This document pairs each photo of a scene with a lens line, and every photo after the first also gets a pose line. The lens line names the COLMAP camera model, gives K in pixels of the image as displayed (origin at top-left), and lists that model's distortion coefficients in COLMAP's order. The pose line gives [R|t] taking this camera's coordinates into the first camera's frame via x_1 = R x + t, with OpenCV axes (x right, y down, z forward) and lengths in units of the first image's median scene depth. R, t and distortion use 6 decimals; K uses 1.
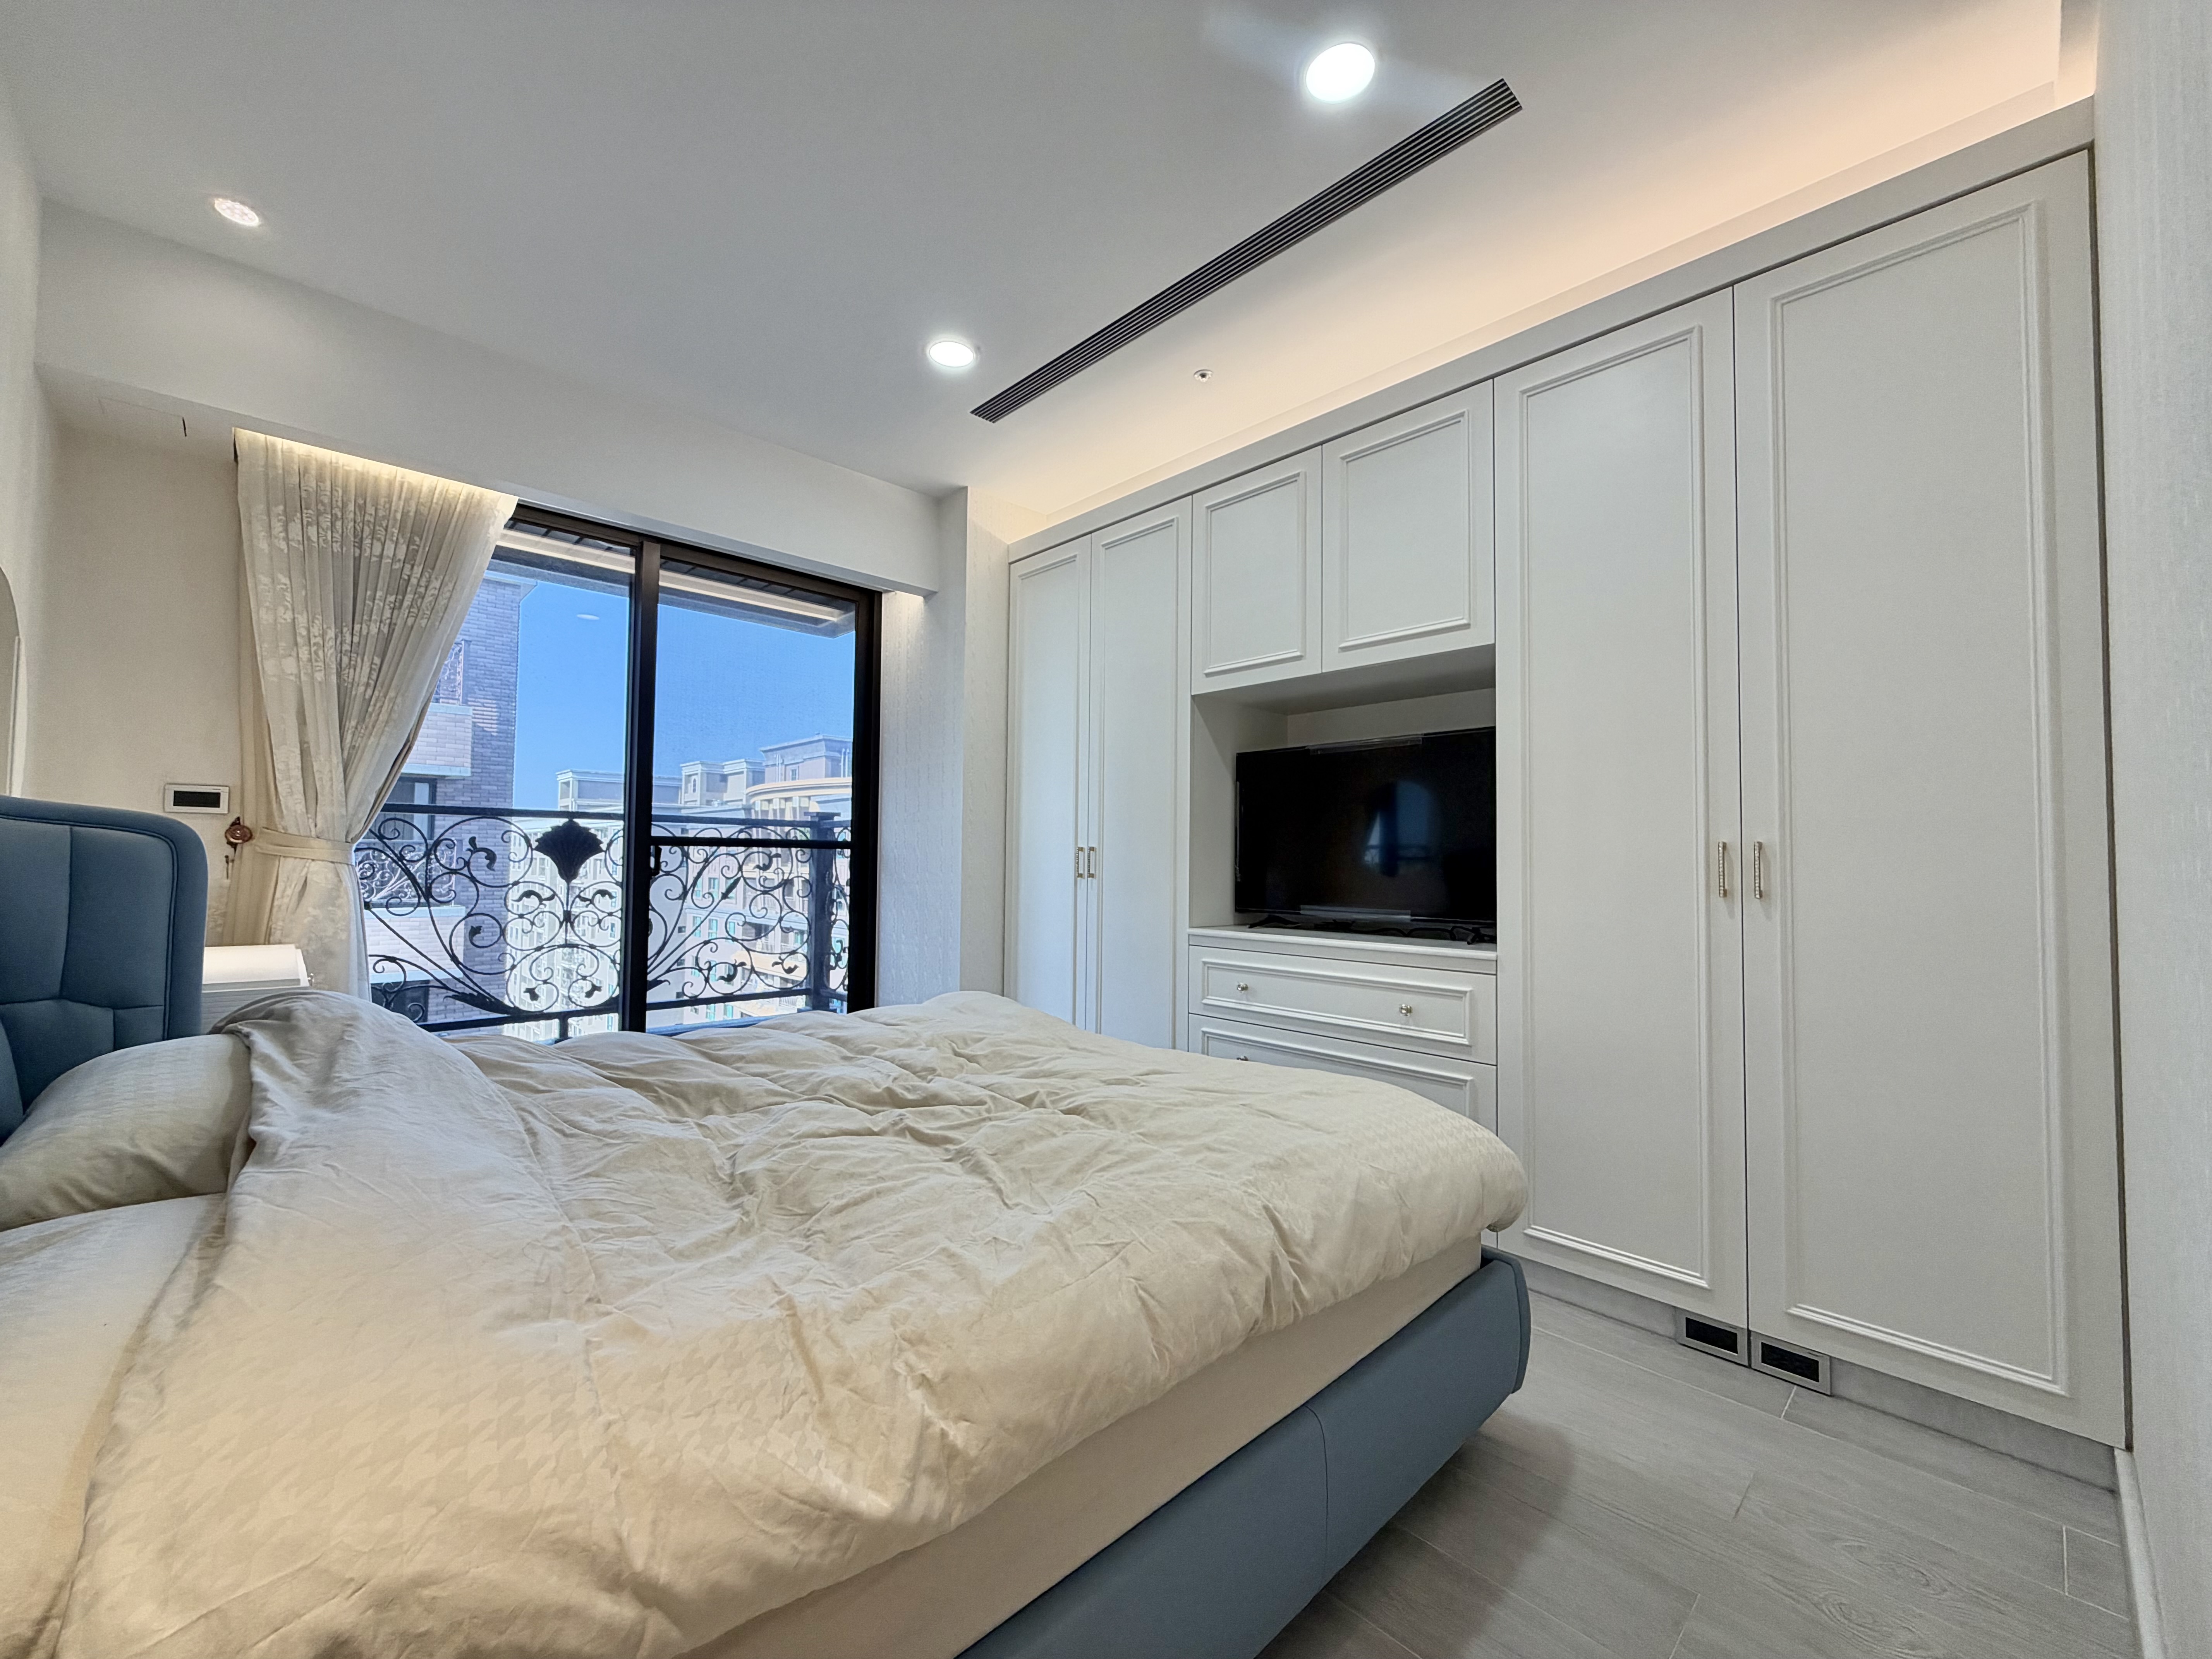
lens RADIAL K [[894.0, 0, 1109.4], [0, 894.0, 835.0], [0, 0, 1]] dist [-0.000162, 0.000072]
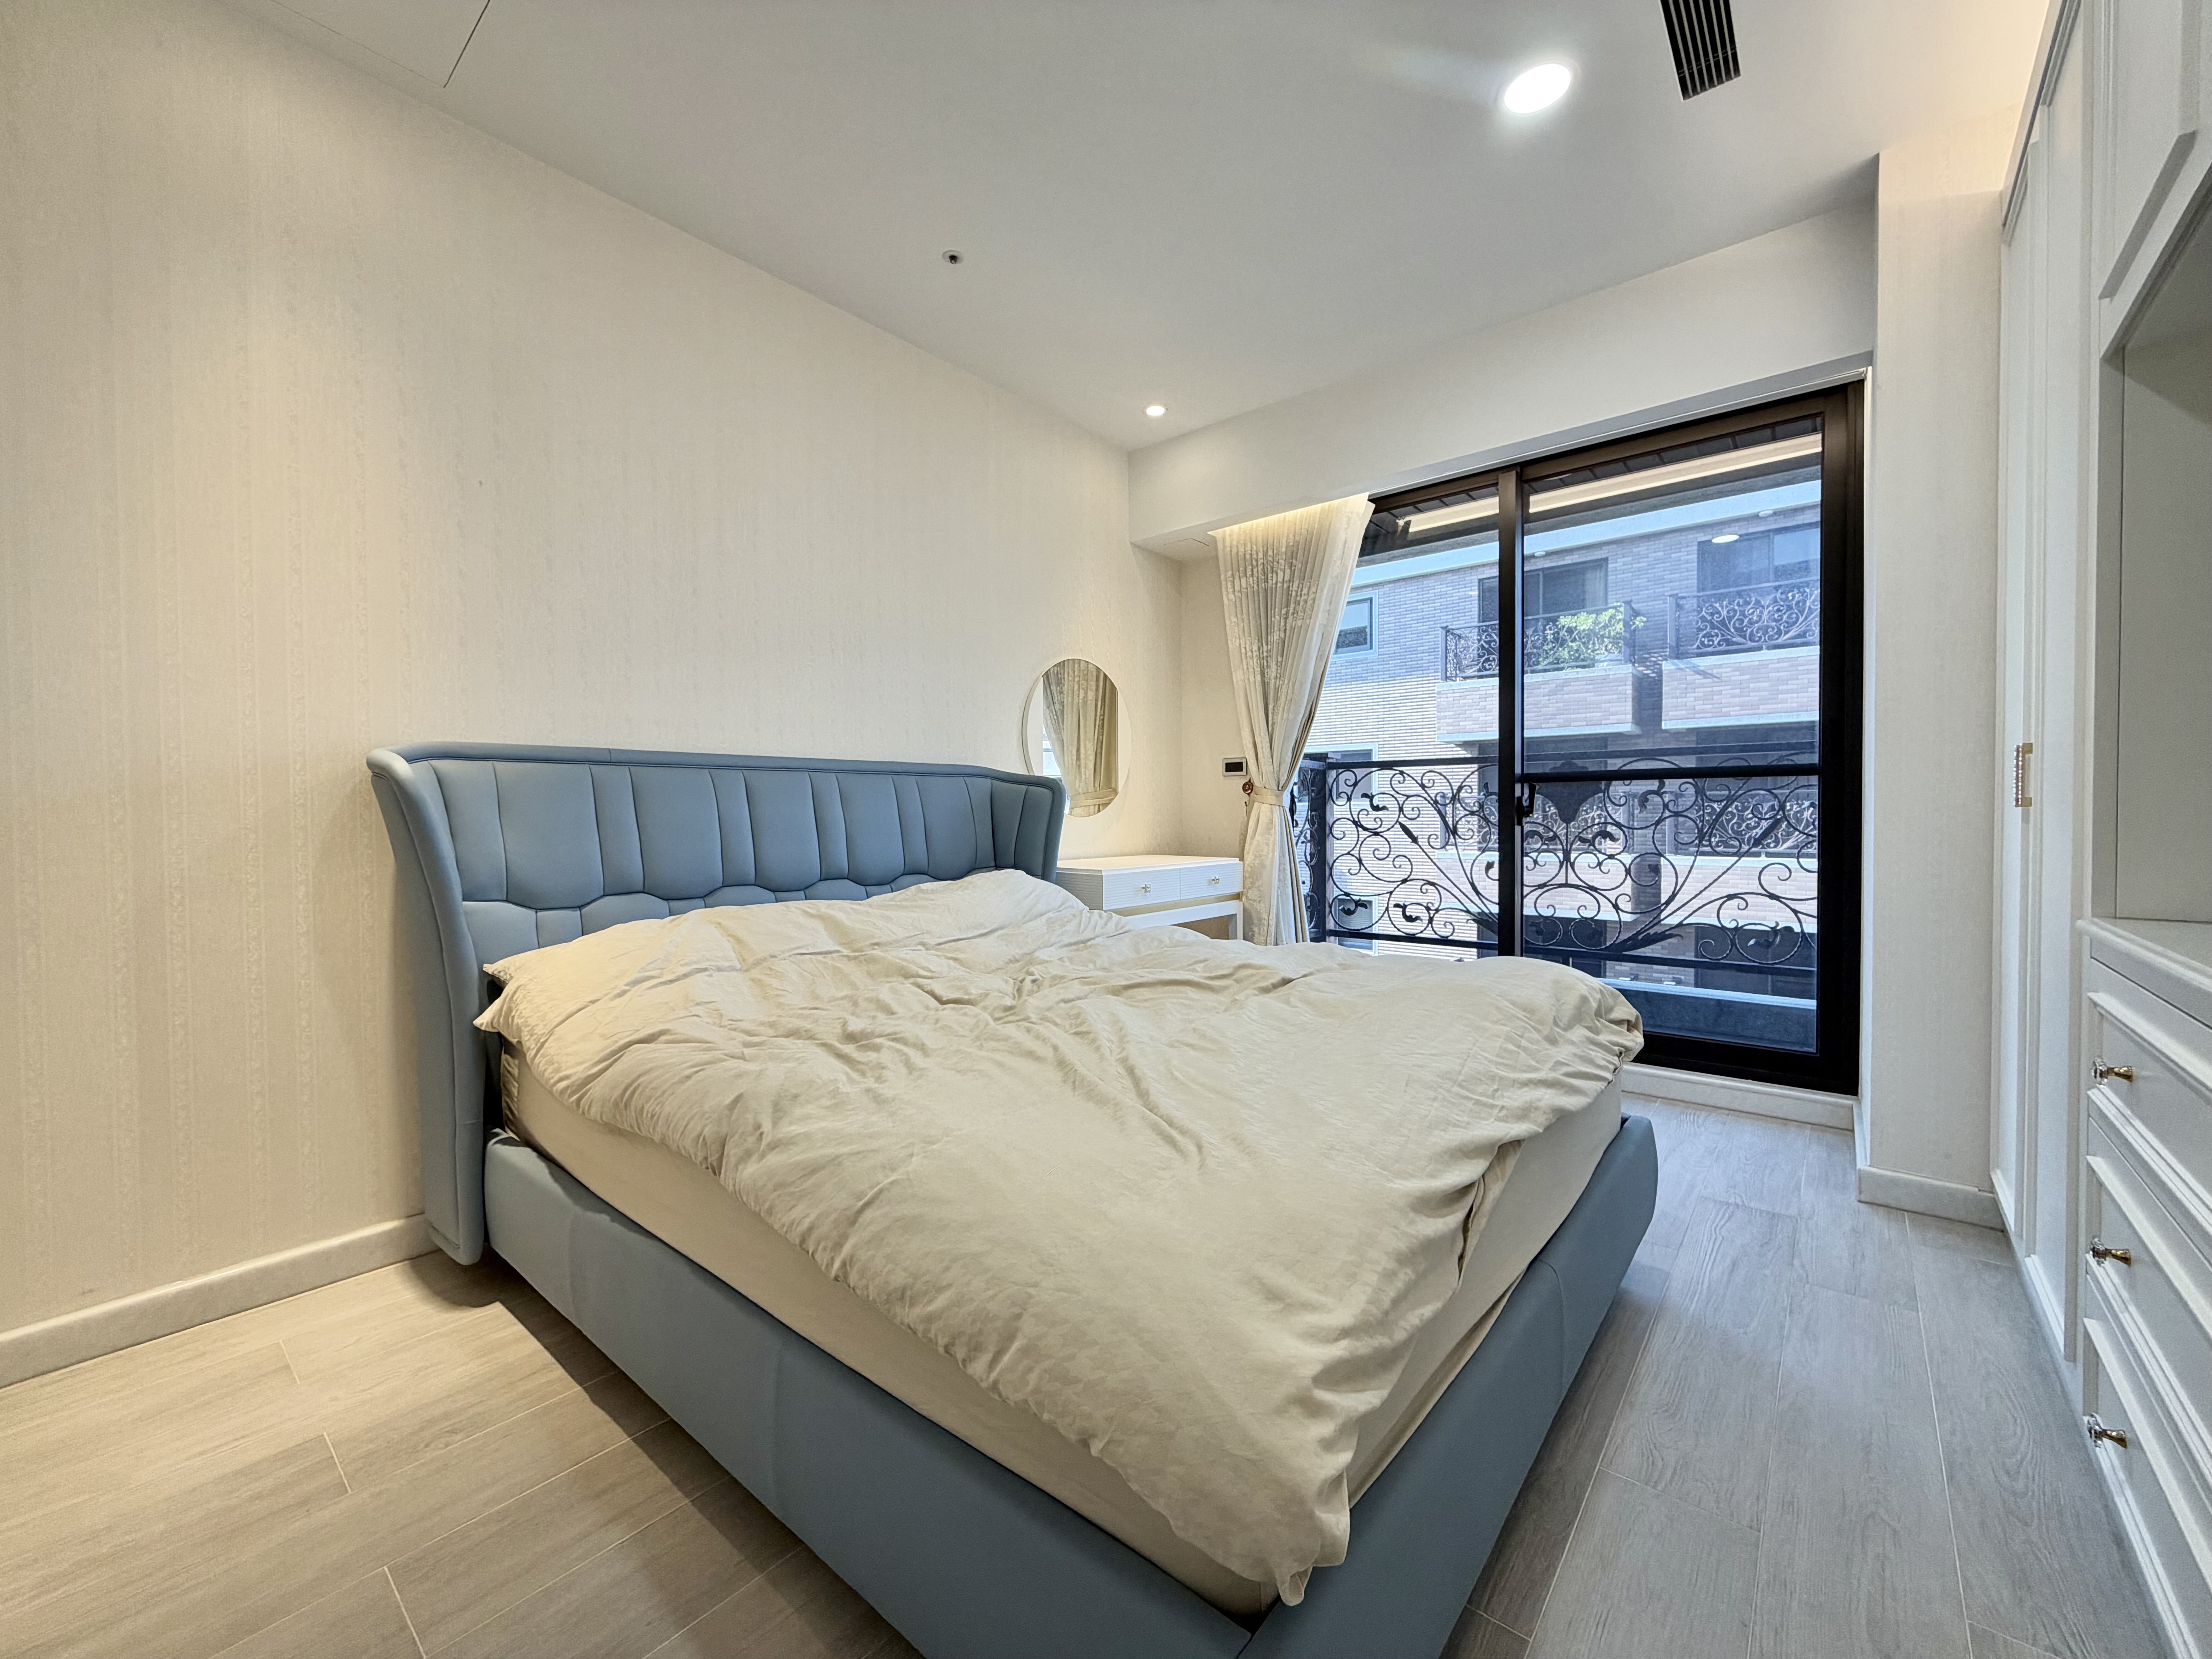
lens RADIAL K [[882.6, 0, 1099.2], [0, 882.6, 829.7], [0, 0, 1]] dist [-0.000327, 0.000069]
pose [[0.110982, 0.006052, -0.993804, 0.381274], [0.038239, 0.999215, 0.010356, 0.033602], [0.993086, -0.039152, 0.110664, 0.412452]]
